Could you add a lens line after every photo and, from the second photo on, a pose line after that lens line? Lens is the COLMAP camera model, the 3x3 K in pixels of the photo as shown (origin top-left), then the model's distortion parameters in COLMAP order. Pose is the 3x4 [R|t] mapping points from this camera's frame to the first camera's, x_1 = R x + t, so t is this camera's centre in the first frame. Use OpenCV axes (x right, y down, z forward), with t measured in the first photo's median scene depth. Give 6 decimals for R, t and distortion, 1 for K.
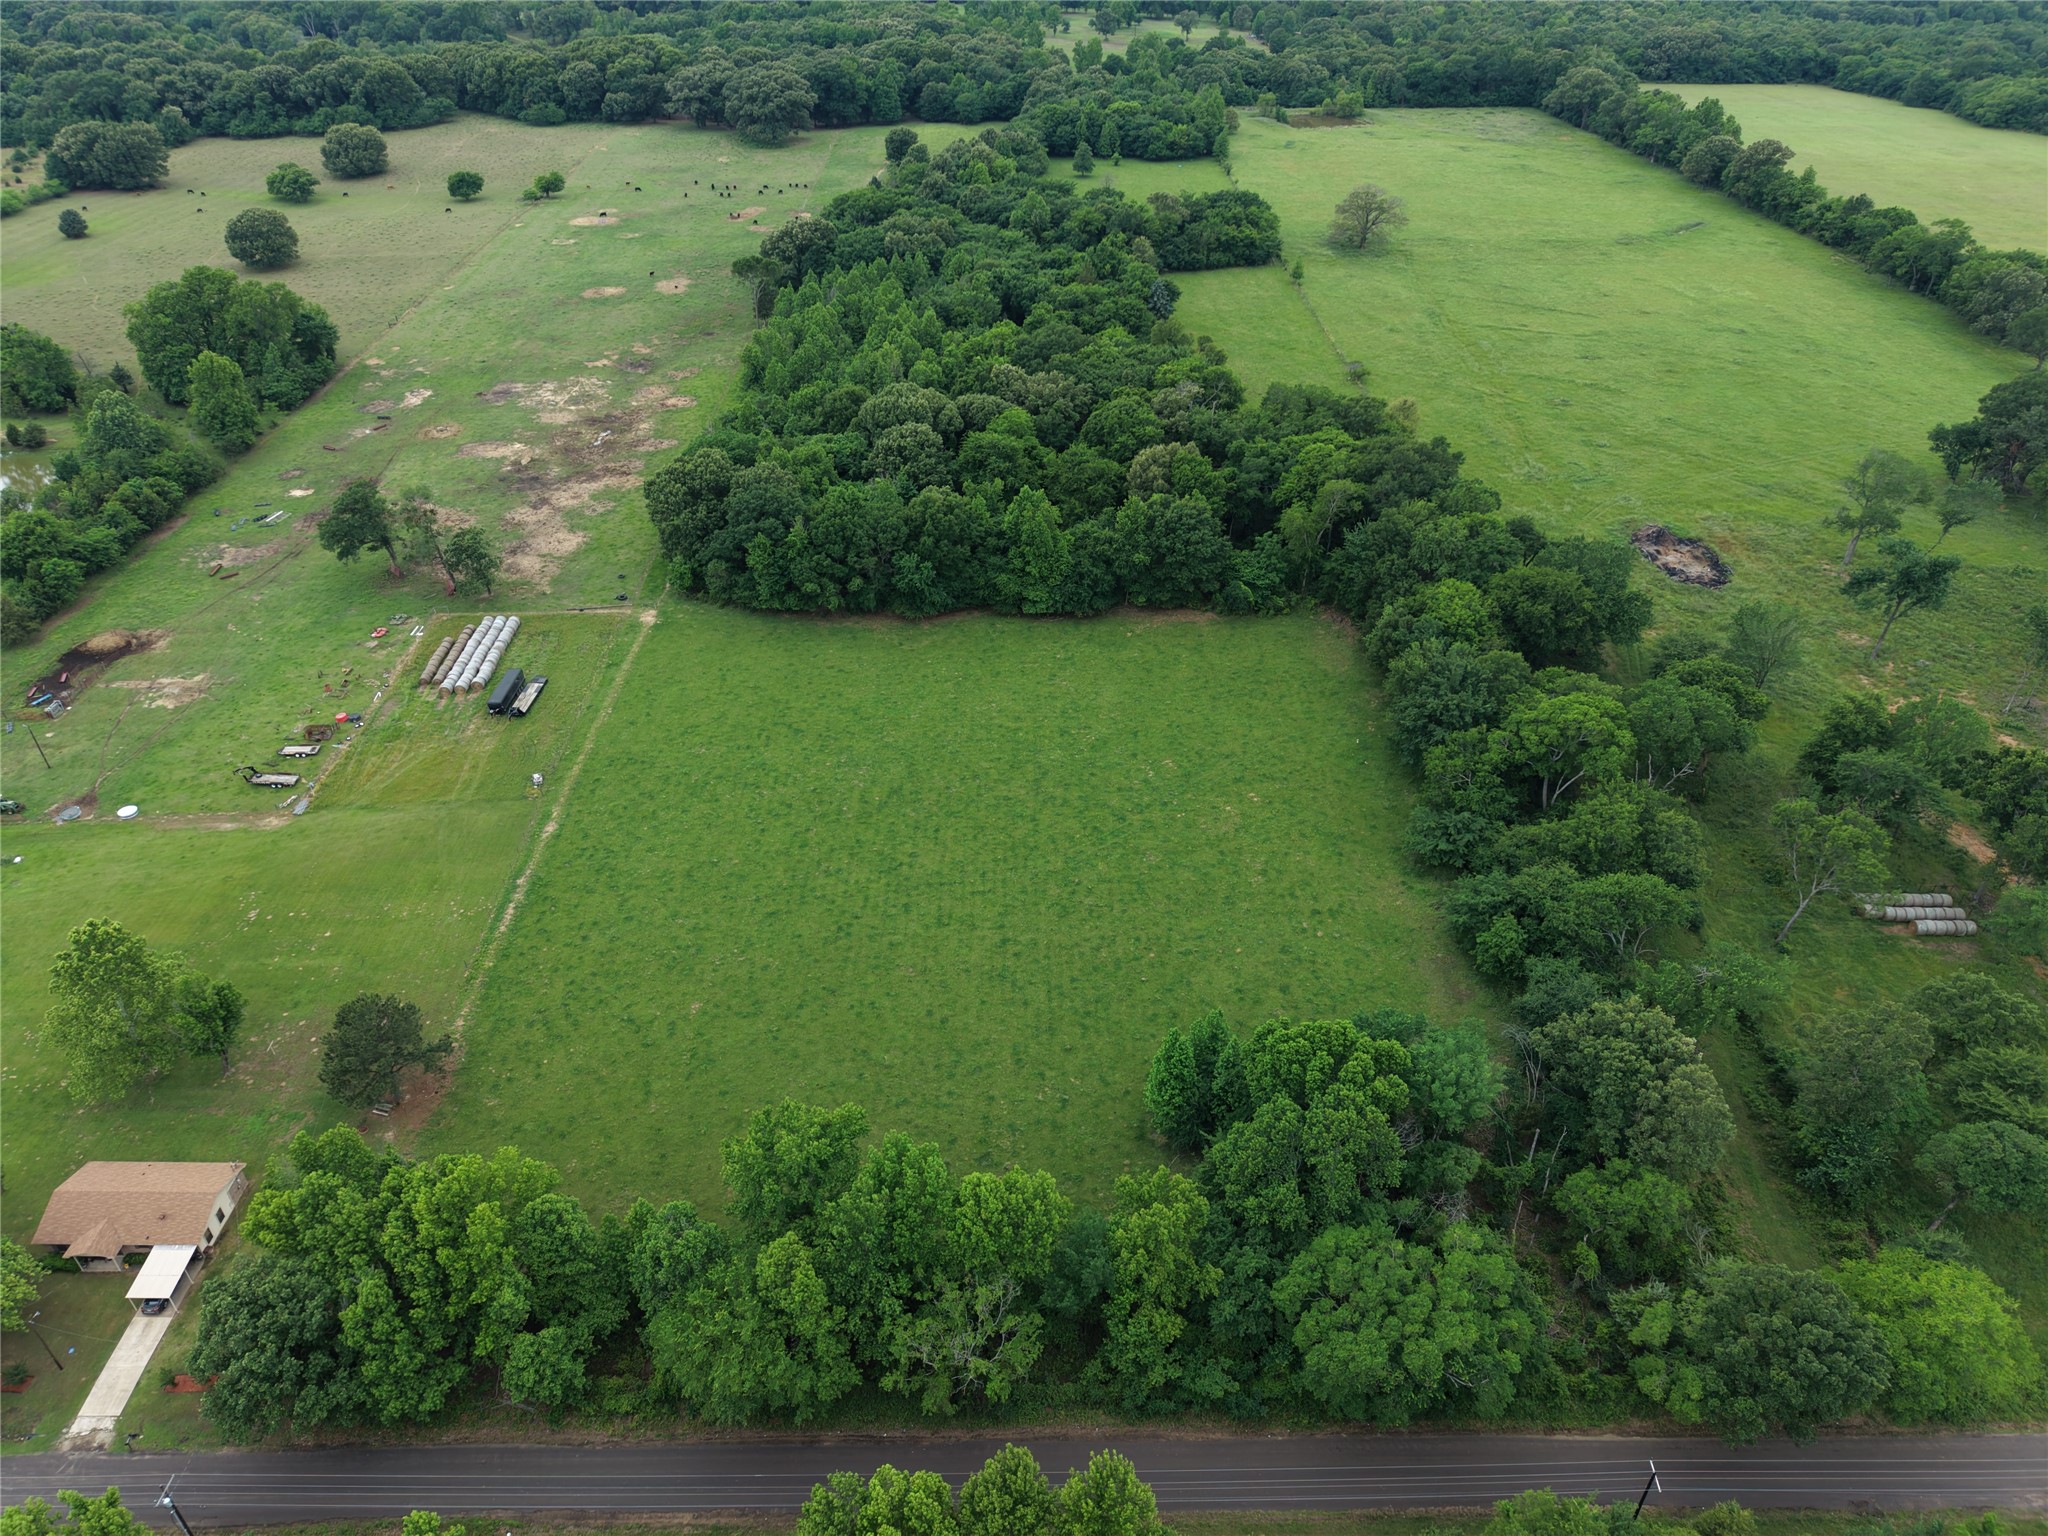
lens RADIAL K [[1367.2, 0, 1015.2], [0, 1367.2, 760.0], [0, 0, 1]] dist [0.021119, -0.015779]
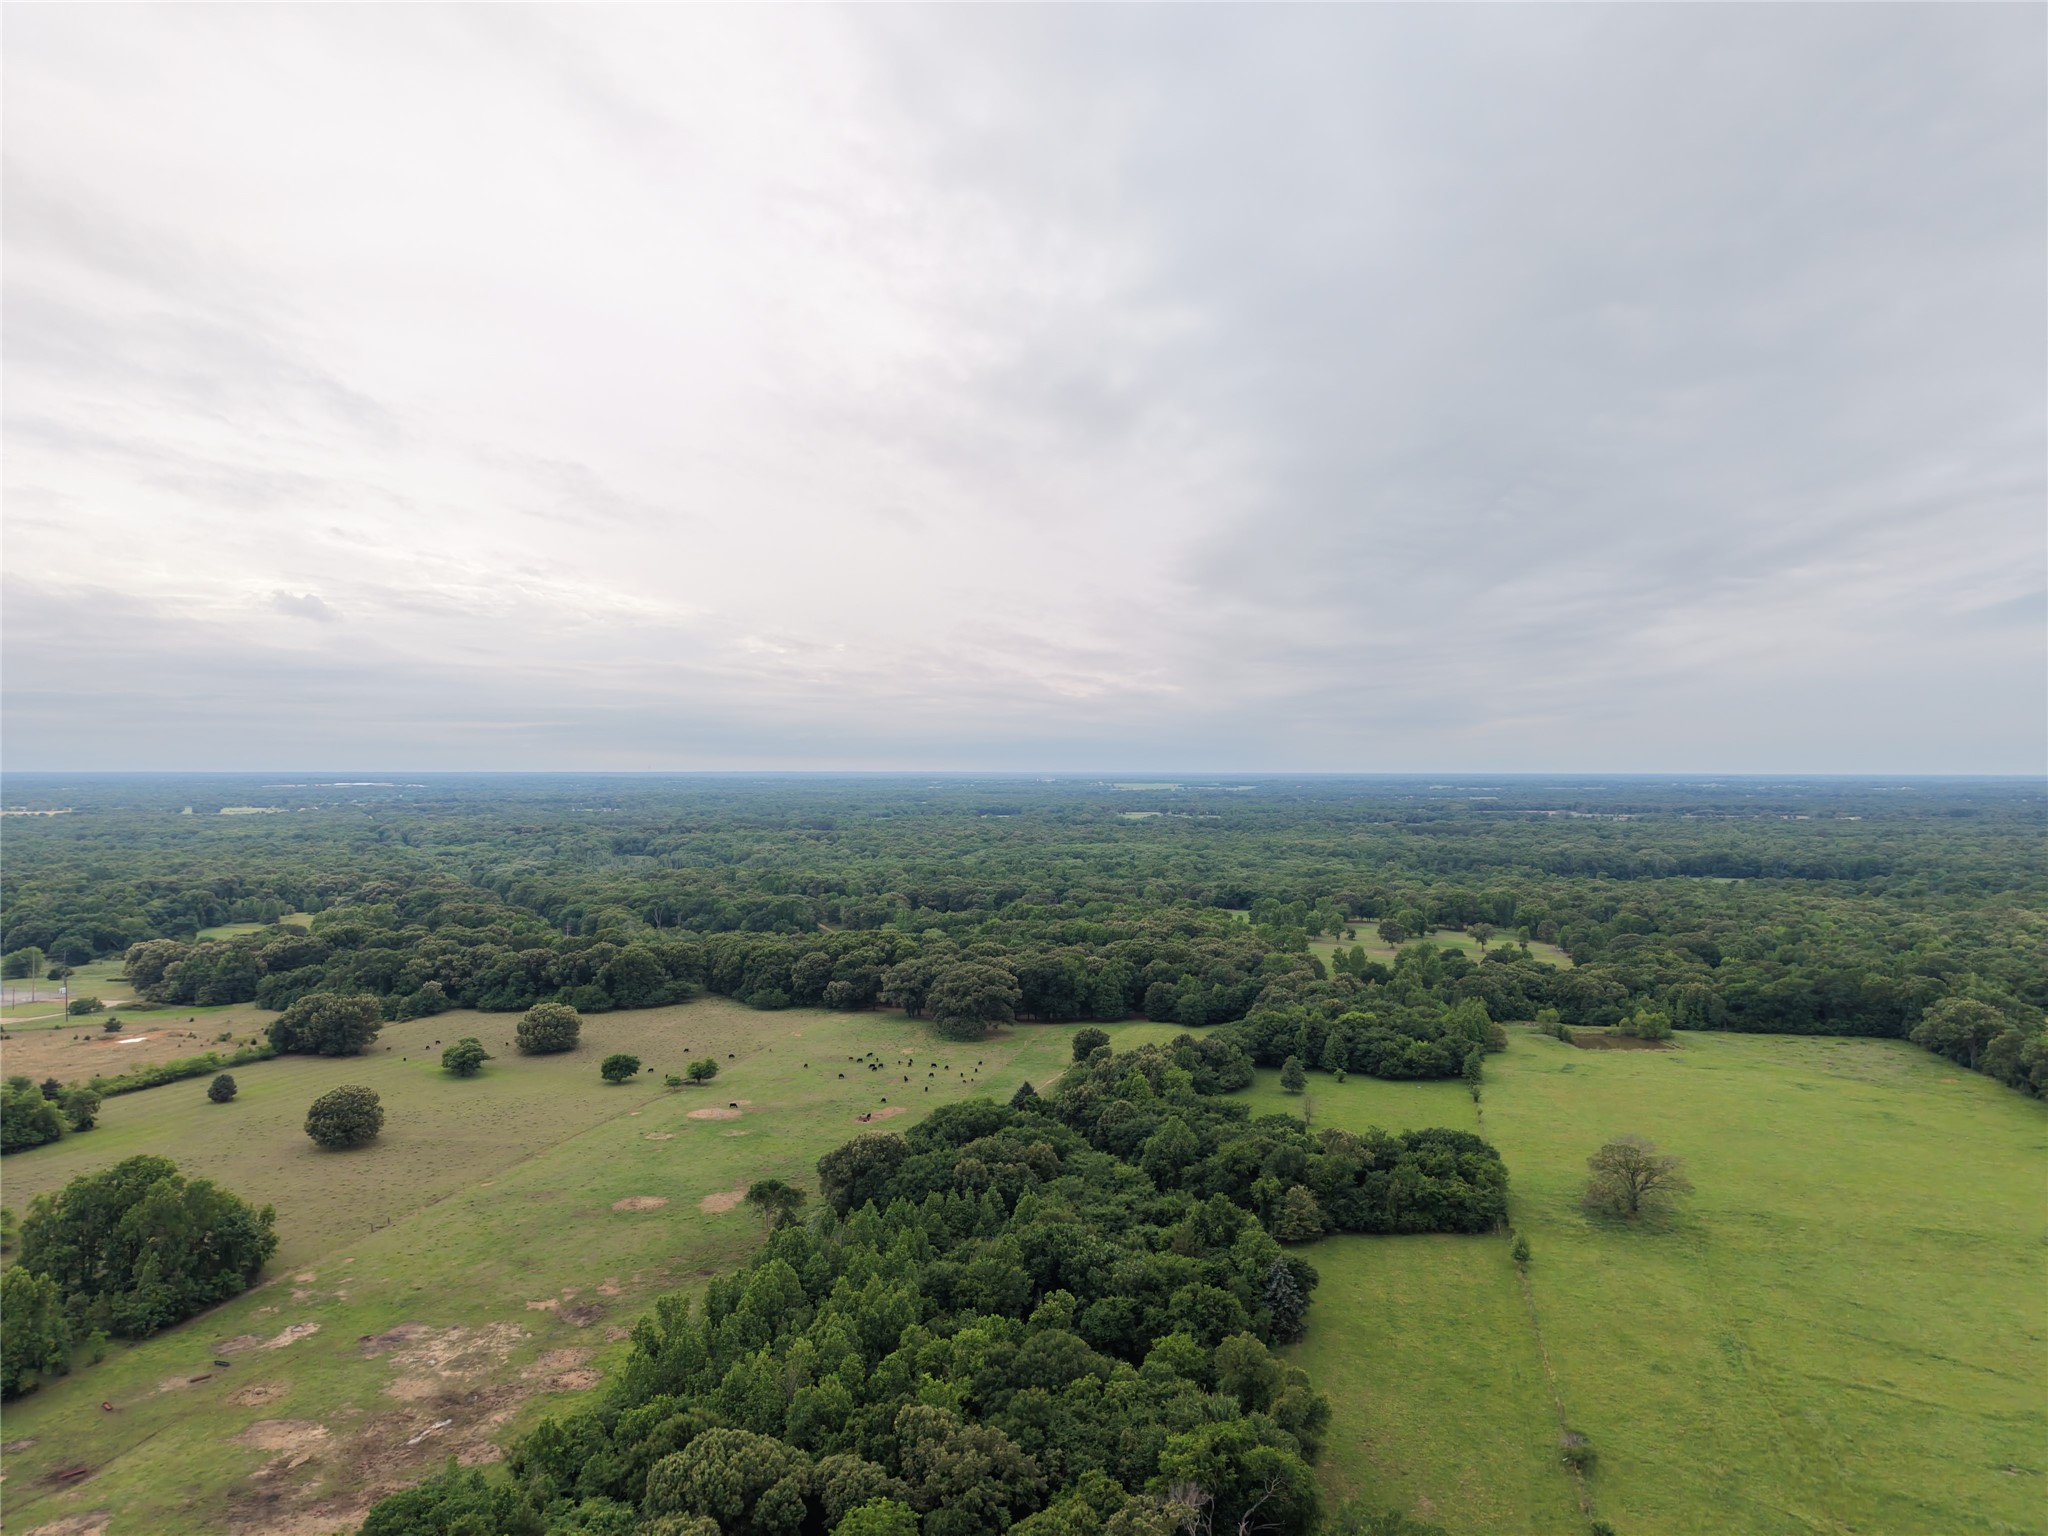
lens RADIAL K [[1367.2, 0, 1020.8], [0, 1367.2, 758.3], [0, 0, 1]] dist [0.021119, -0.015779]
pose [[0.964303, -0.007380, -0.264698, 0.244079], [-0.146351, 0.818215, -0.555972, -0.221272], [0.220683, 0.574865, 0.787928, 0.398708]]
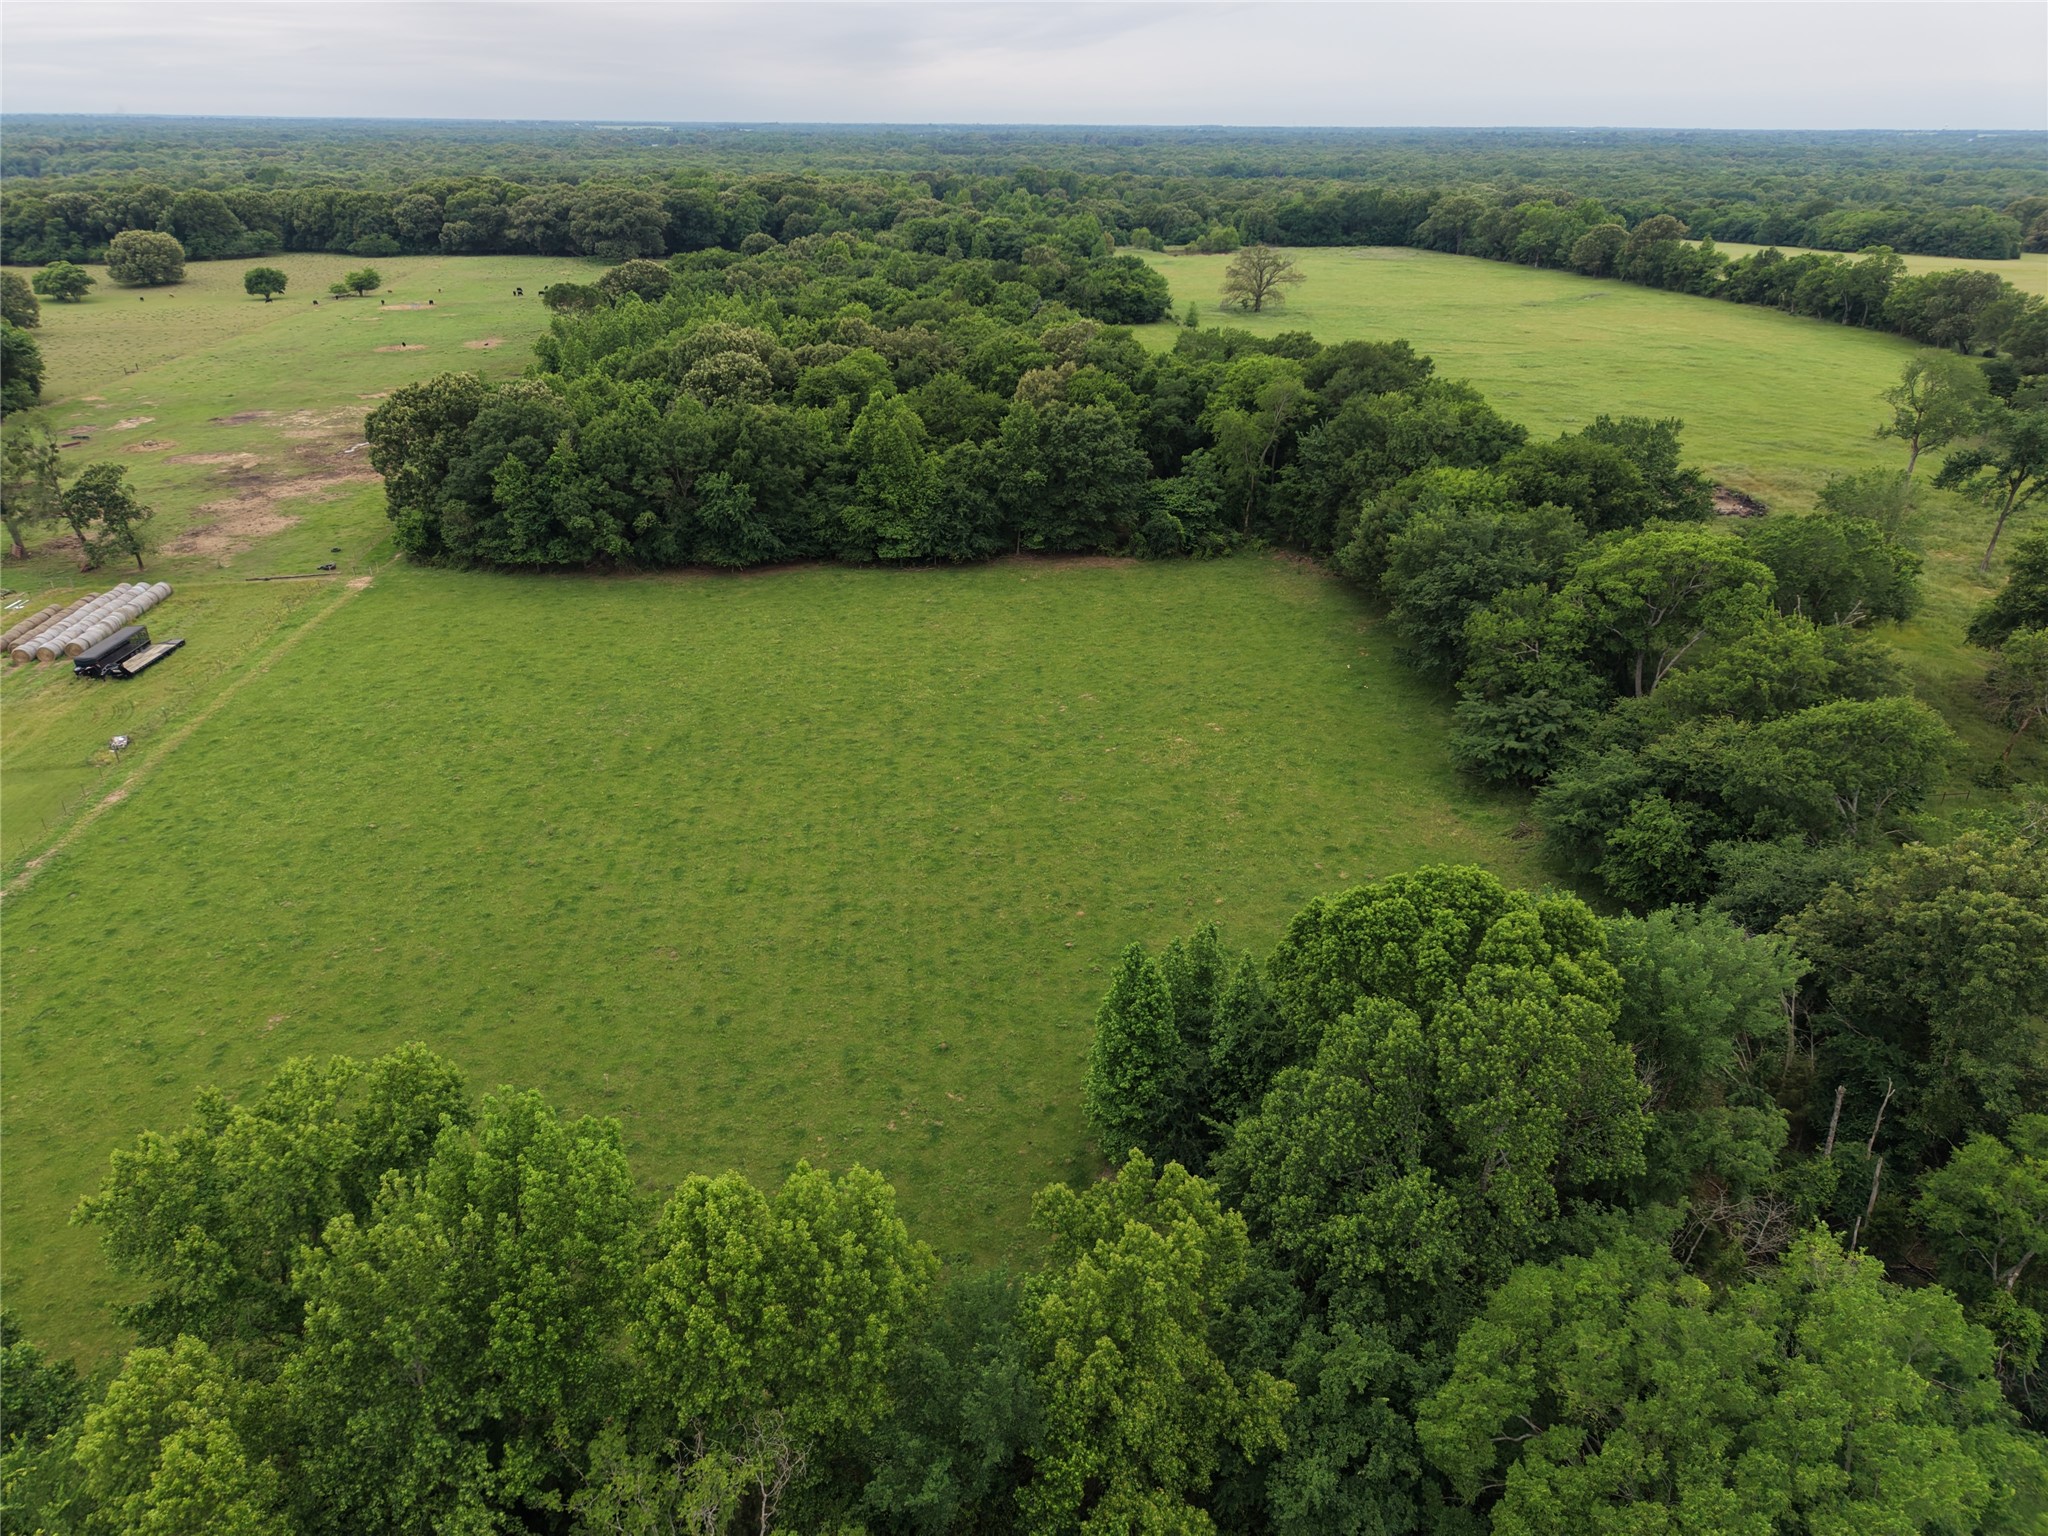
lens RADIAL K [[1367.2, 0, 1016.9], [0, 1367.2, 758.3], [0, 0, 1]] dist [0.021119, -0.015779]
pose [[0.996514, -0.034030, 0.076166, 0.020357], [0.046533, 0.984529, -0.168931, 0.127553], [-0.069239, 0.171887, 0.982681, 0.283668]]
